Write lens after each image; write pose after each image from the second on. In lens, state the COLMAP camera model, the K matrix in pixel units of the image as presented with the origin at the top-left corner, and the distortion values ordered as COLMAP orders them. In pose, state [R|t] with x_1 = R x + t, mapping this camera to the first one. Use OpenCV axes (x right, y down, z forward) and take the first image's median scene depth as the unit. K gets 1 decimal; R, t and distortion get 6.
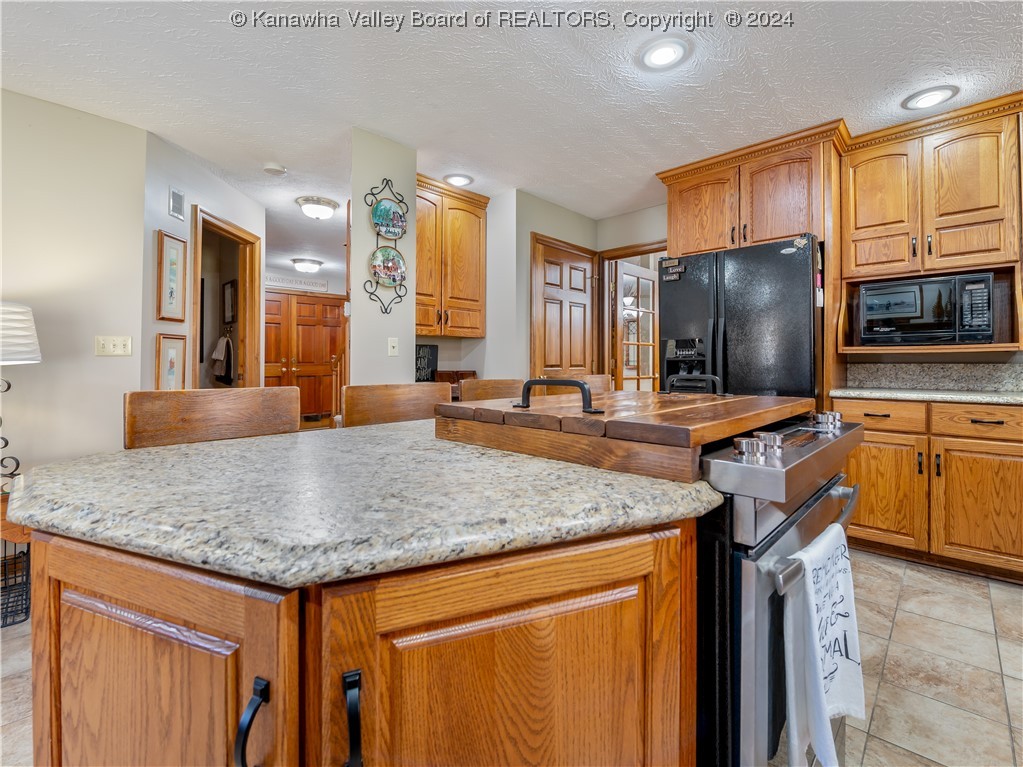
lens RADIAL K [[456.4, 0, 512.9], [0, 456.4, 357.1], [0, 0, 1]] dist [-0.014125, -0.000737]
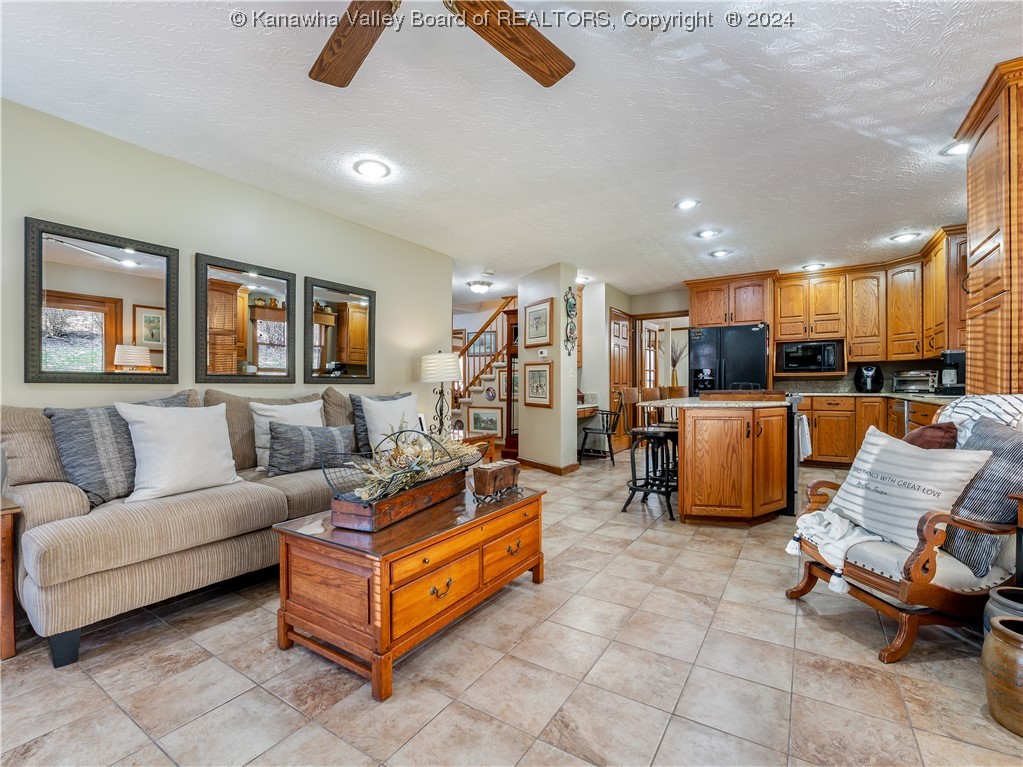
lens RADIAL K [[456.4, 0, 503.4], [0, 456.4, 386.7], [0, 0, 1]] dist [-0.014125, -0.000737]
pose [[0.983884, -0.005510, 0.178723, -0.946829], [0.003136, 0.999903, 0.013563, 0.008591], [-0.178780, -0.012784, 0.983806, -0.908548]]
